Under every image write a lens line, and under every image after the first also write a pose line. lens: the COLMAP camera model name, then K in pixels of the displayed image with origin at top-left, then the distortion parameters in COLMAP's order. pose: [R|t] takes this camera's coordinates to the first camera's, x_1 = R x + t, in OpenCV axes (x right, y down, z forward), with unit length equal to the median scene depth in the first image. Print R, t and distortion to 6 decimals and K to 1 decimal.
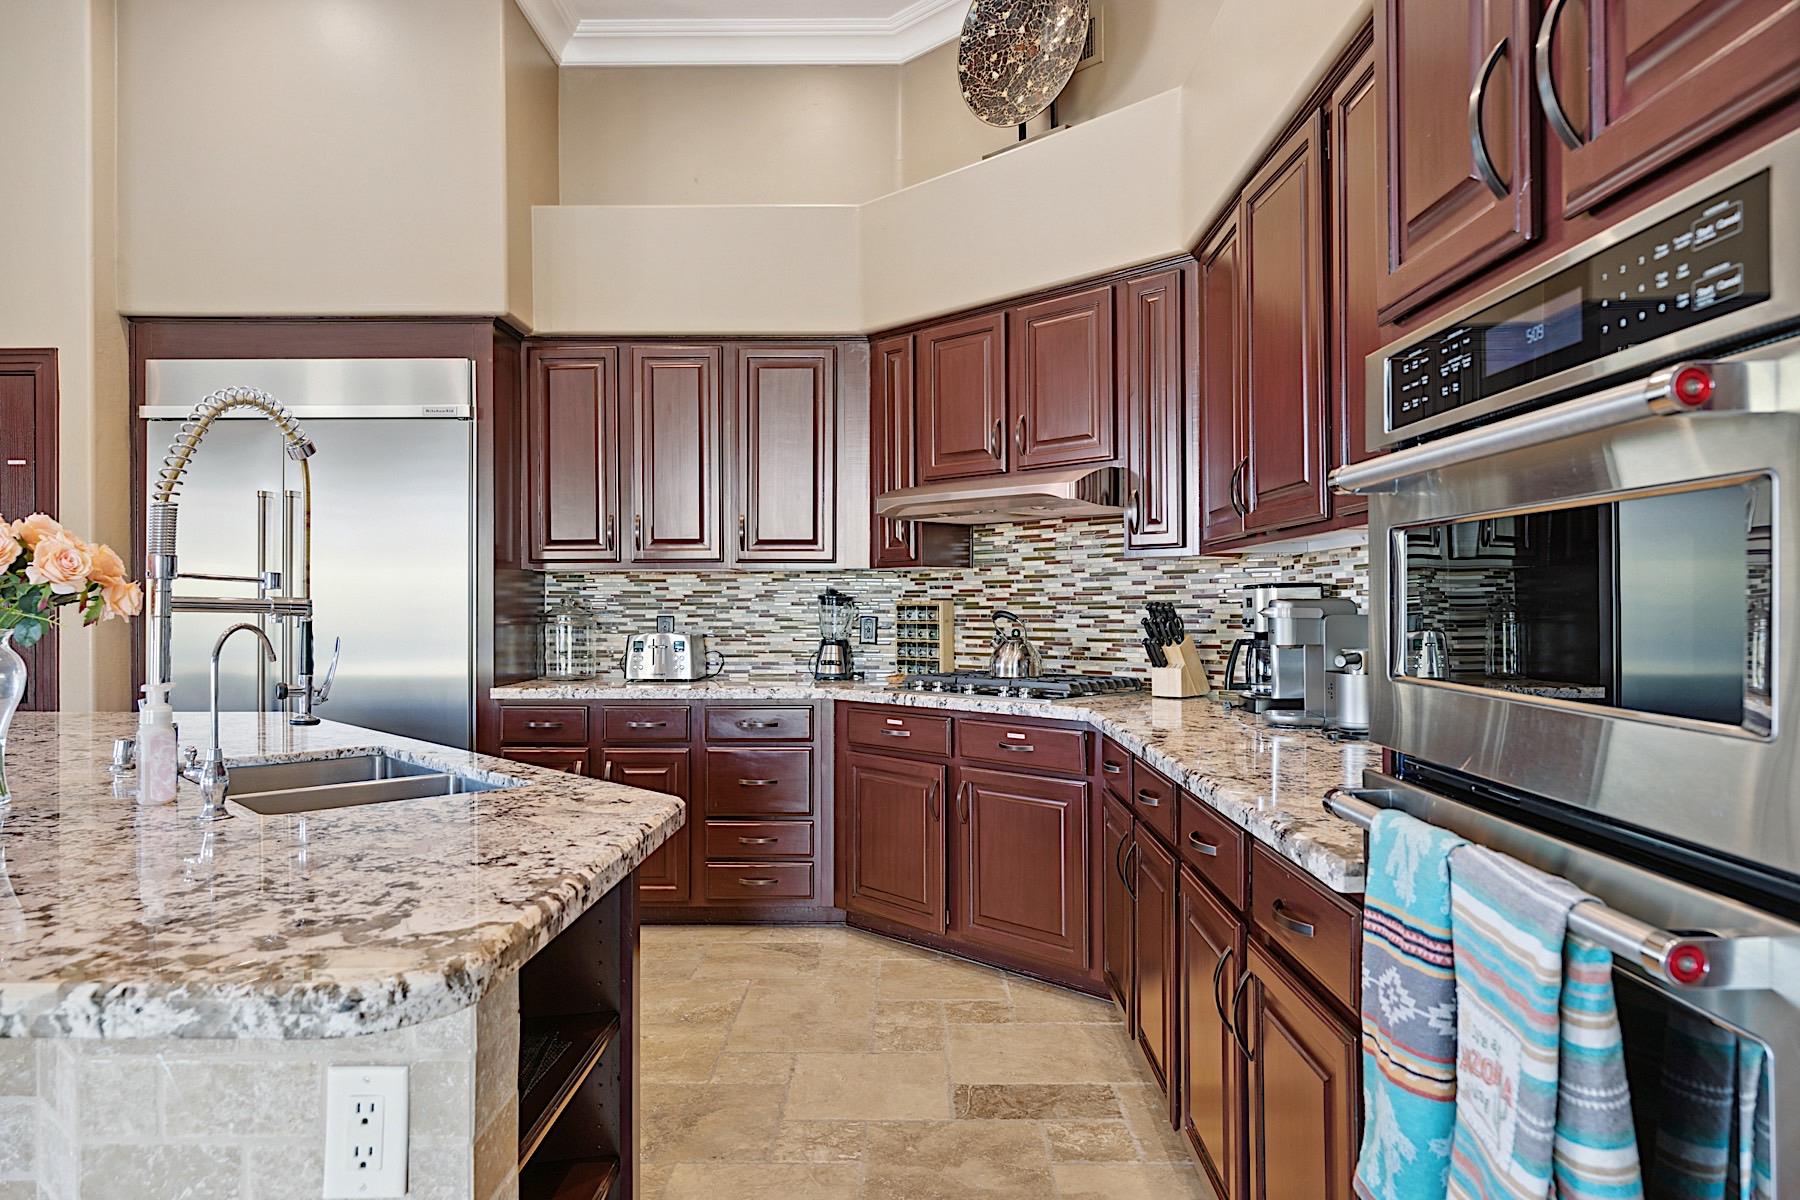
lens RADIAL K [[1207.1, 0, 891.7], [0, 1207.1, 599.1], [0, 0, 1]] dist [0.005908, 0.001139]
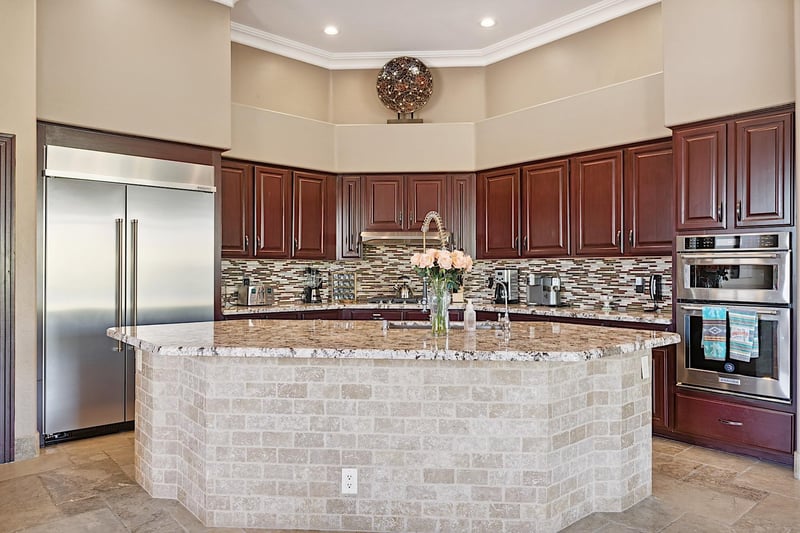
lens RADIAL K [[536.5, 0, 400.7], [0, 536.5, 262.2], [0, 0, 1]] dist [0.005908, 0.001139]
pose [[0.759146, 0.011670, 0.650816, -0.719555], [-0.006629, 0.999926, -0.010197, -0.010161], [-0.650887, 0.003427, 0.759167, -0.001874]]
